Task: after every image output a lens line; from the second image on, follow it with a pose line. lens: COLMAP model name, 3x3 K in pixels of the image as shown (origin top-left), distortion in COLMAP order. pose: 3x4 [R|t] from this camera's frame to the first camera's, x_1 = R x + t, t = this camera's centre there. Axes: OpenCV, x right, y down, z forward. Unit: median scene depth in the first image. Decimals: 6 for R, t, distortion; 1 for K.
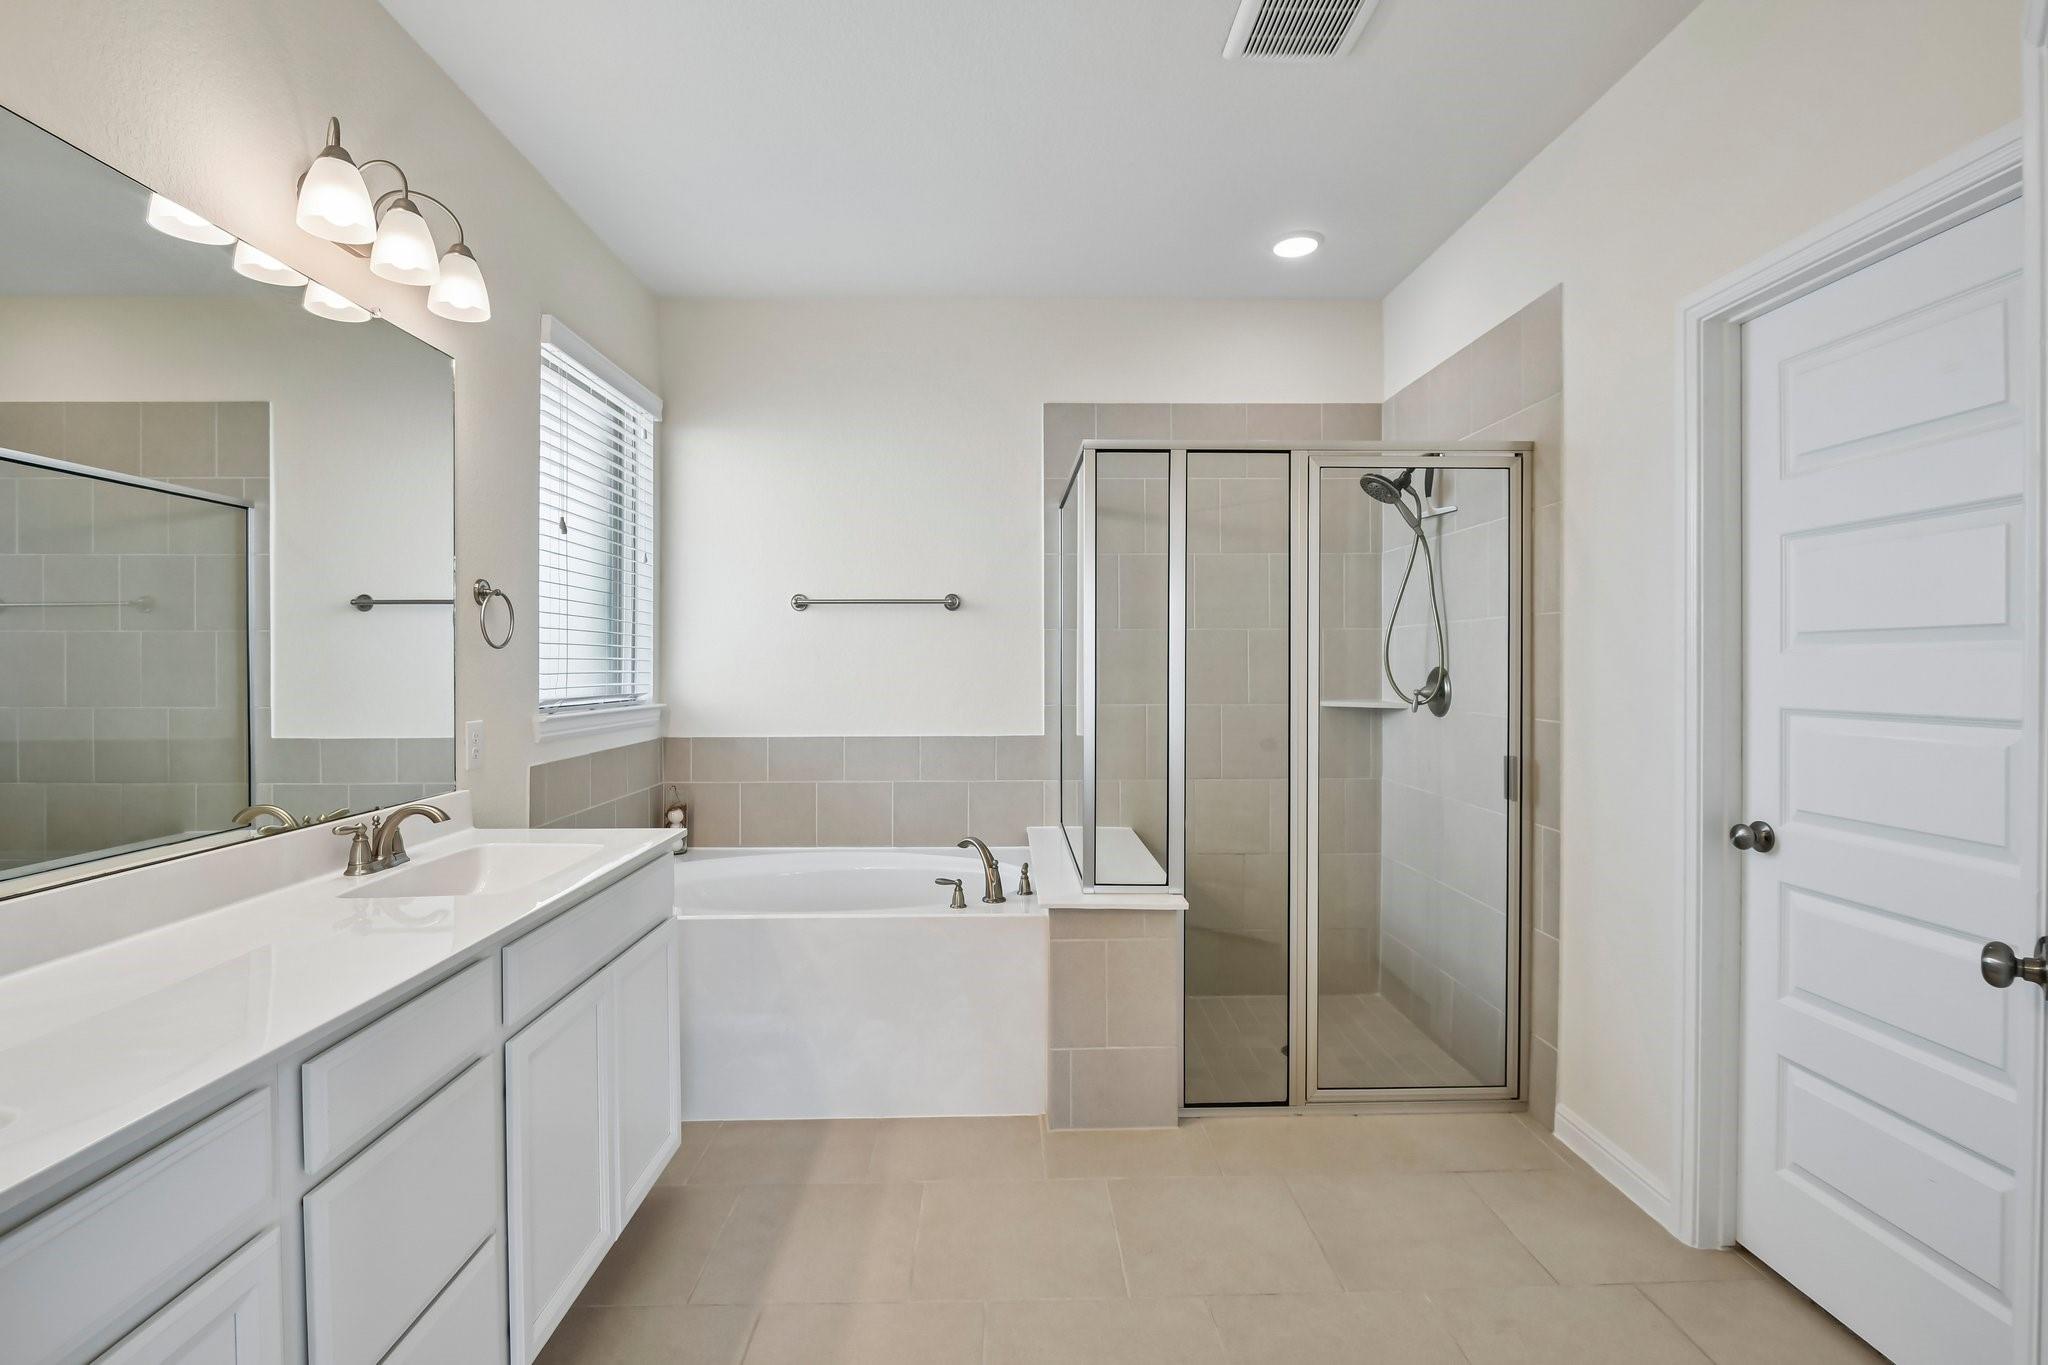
lens RADIAL K [[950.0, 0, 1031.4], [0, 950.0, 678.6], [0, 0, 1]] dist [-0.009052, -0.002429]
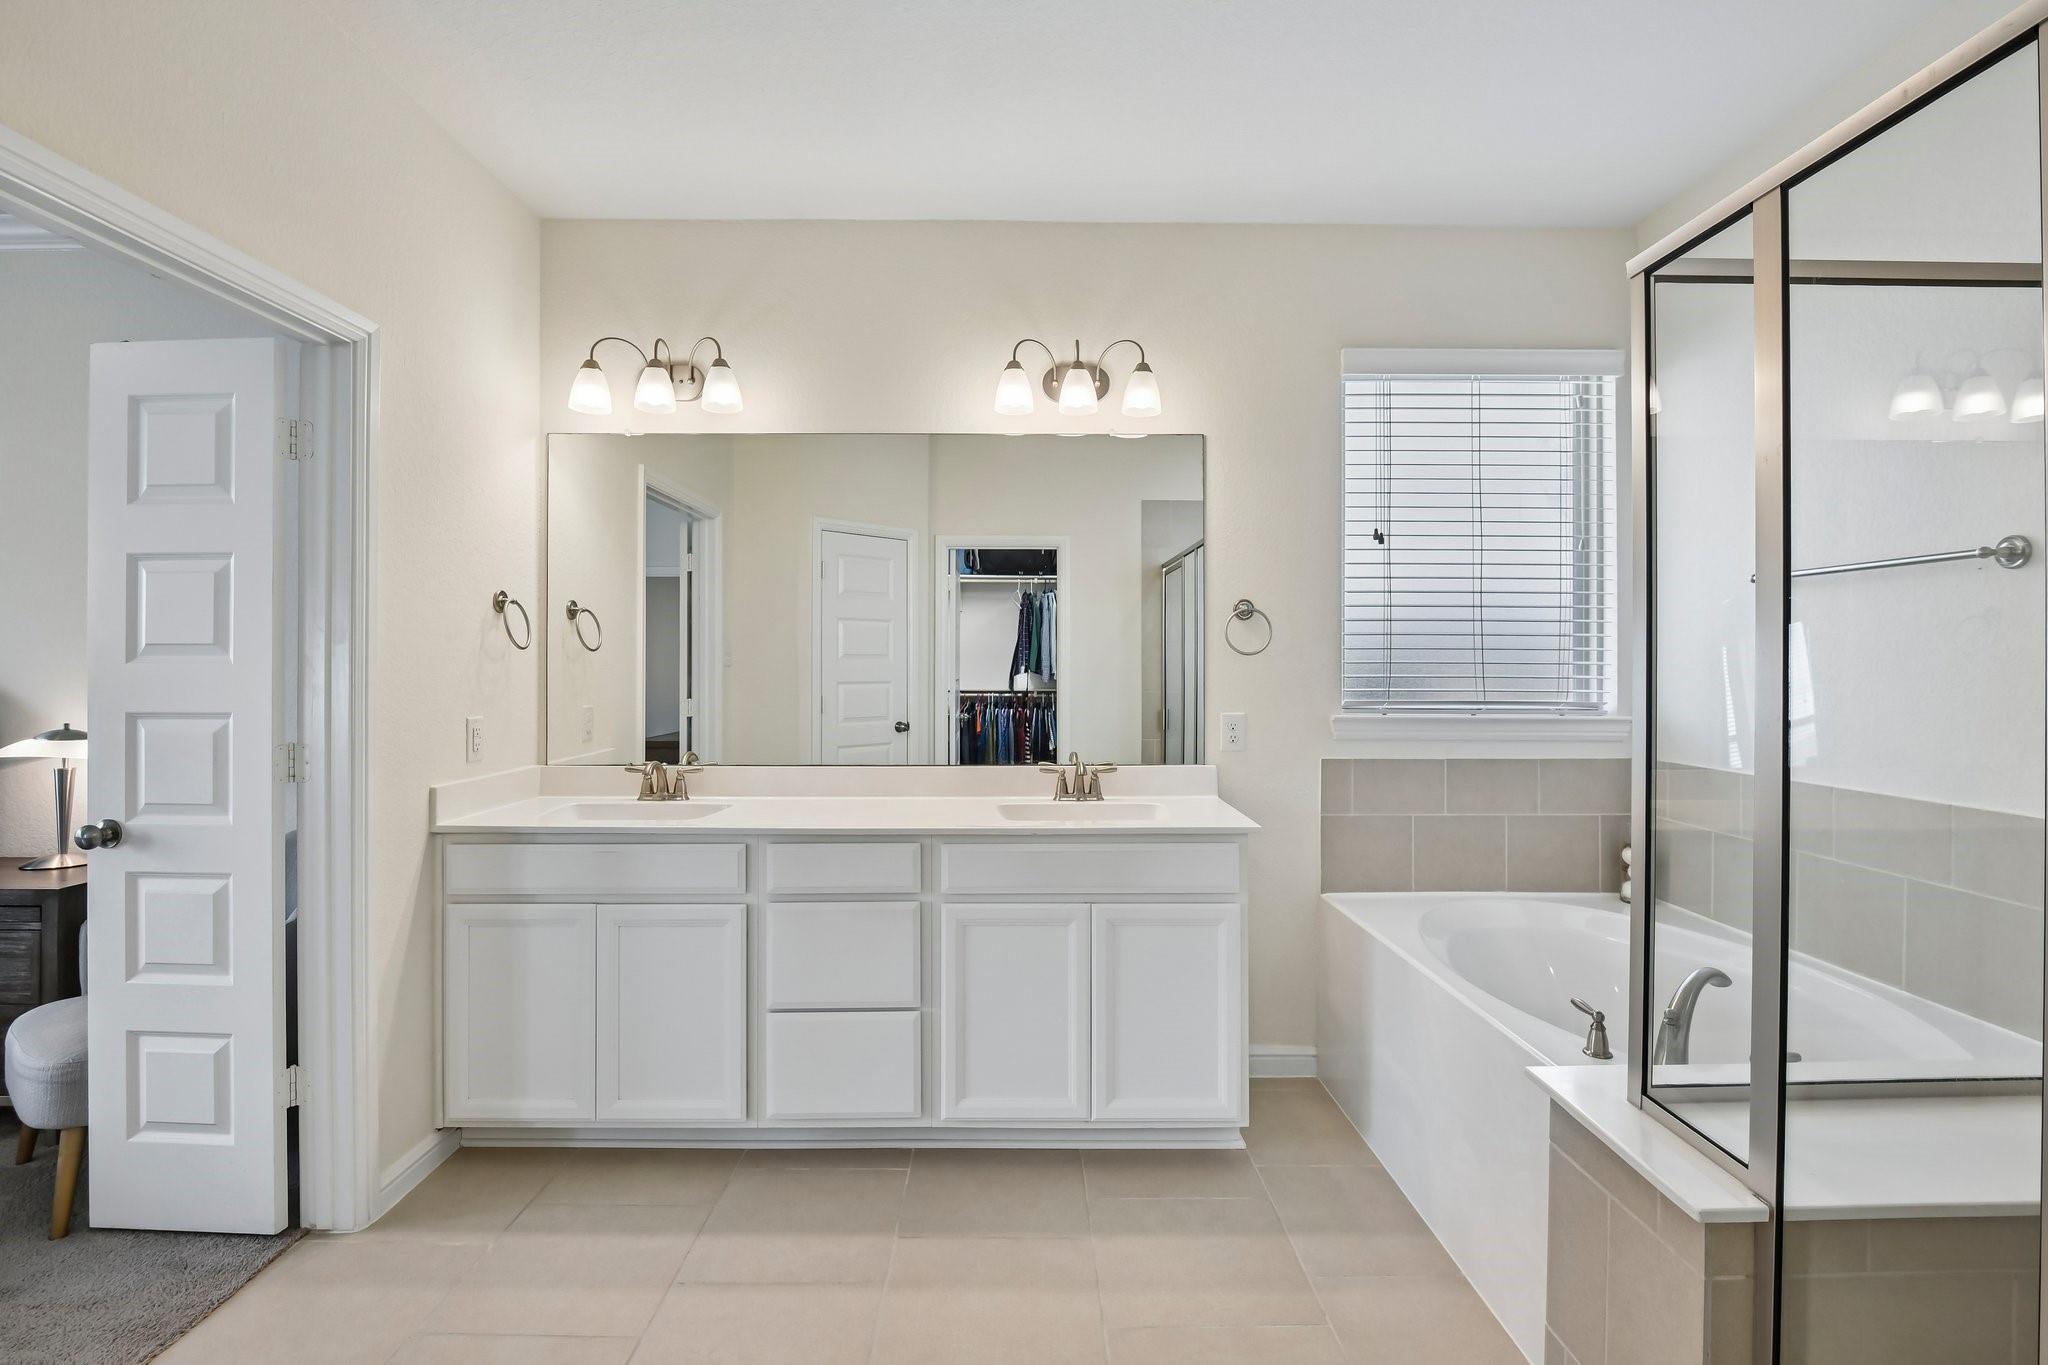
lens RADIAL K [[950.0, 0, 1028.7], [0, 950.0, 665.8], [0, 0, 1]] dist [-0.009052, -0.002429]
pose [[-0.028922, 0.003852, -0.999574, 0.580447], [-0.015656, 0.999868, 0.004306, -0.016573], [0.999459, 0.015774, -0.028858, 0.650394]]
